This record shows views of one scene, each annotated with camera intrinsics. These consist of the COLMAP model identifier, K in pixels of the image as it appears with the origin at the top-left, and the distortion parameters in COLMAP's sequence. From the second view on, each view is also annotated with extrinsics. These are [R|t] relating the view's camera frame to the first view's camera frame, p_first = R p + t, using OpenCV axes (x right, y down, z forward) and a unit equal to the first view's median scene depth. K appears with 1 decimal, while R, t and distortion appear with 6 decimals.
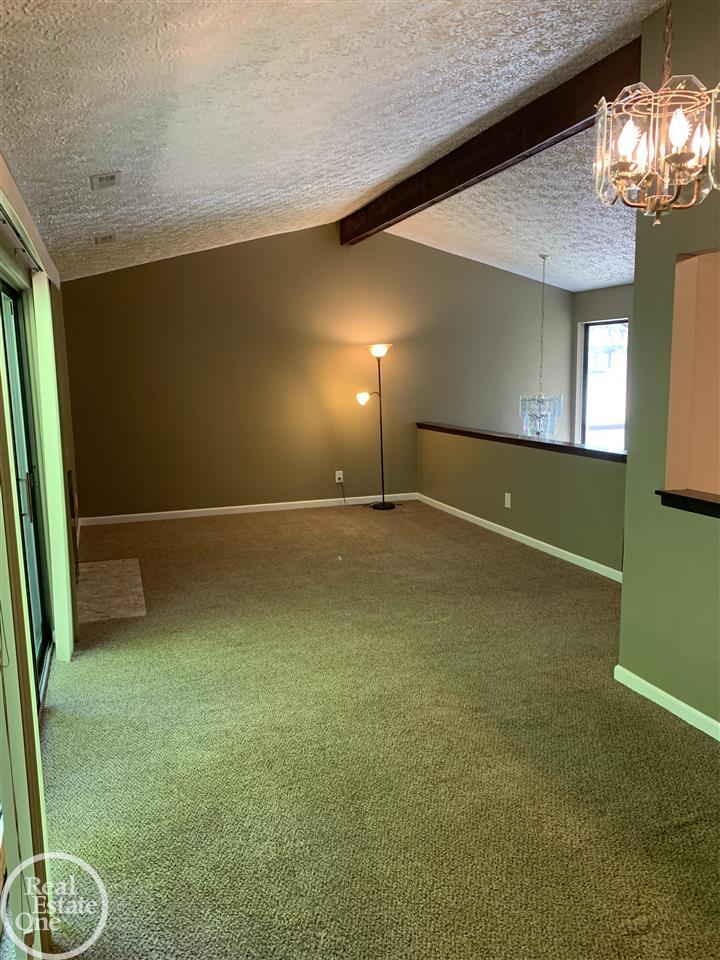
lens RADIAL K [[727.2, 0, 360.0], [0, 727.2, 480.0], [0, 0, 1]] dist [0.057218, -0.072673]
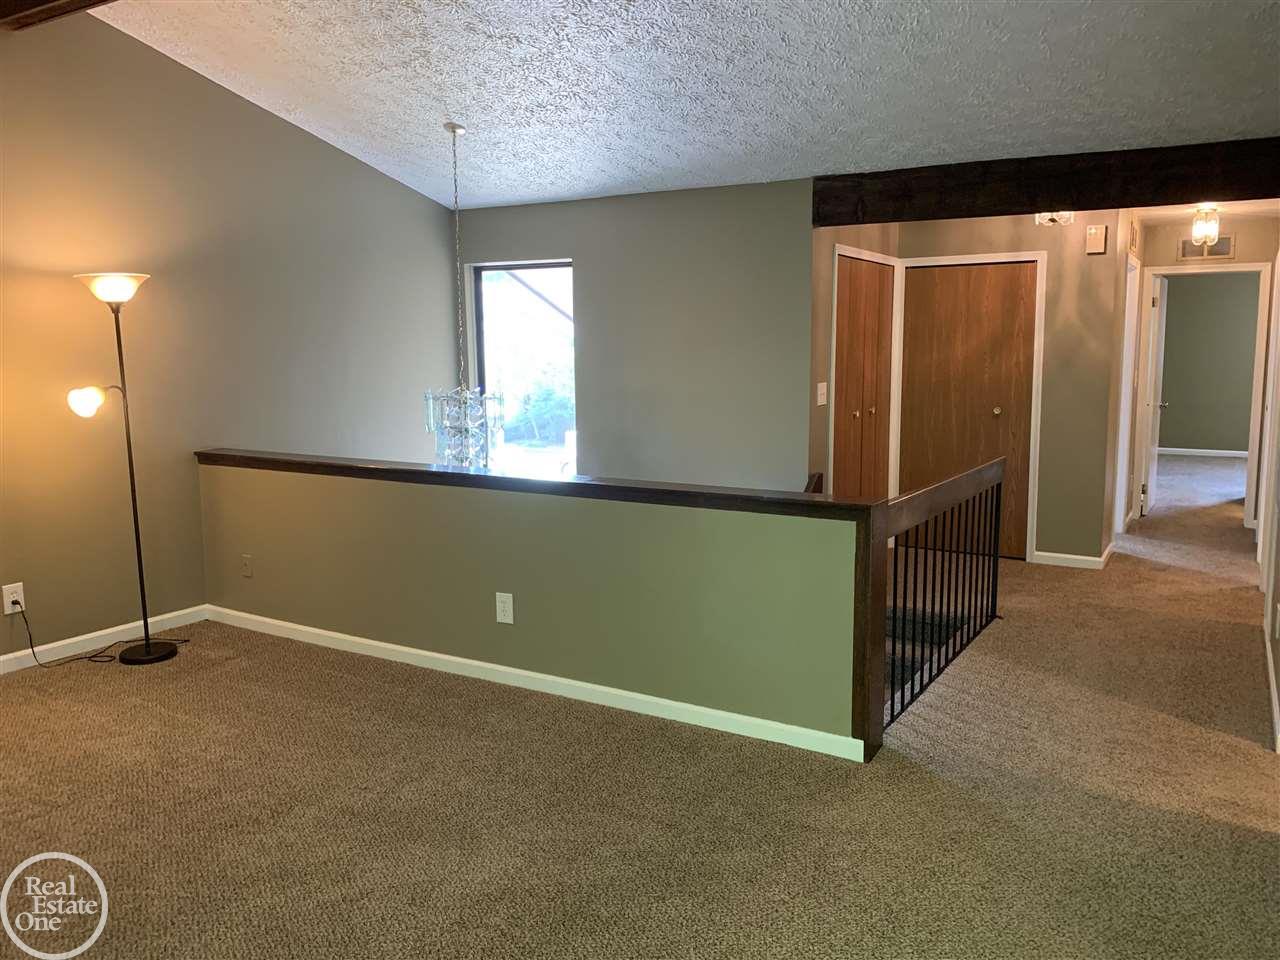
lens RADIAL K [[969.6, 0, 639.5], [0, 969.6, 472.8], [0, 0, 1]] dist [0.057218, -0.072673]
pose [[0.767389, -0.068610, 0.637500, -0.105546], [0.089669, 0.995971, -0.000749, -0.042693], [-0.634880, 0.057739, 0.770450, 0.368358]]
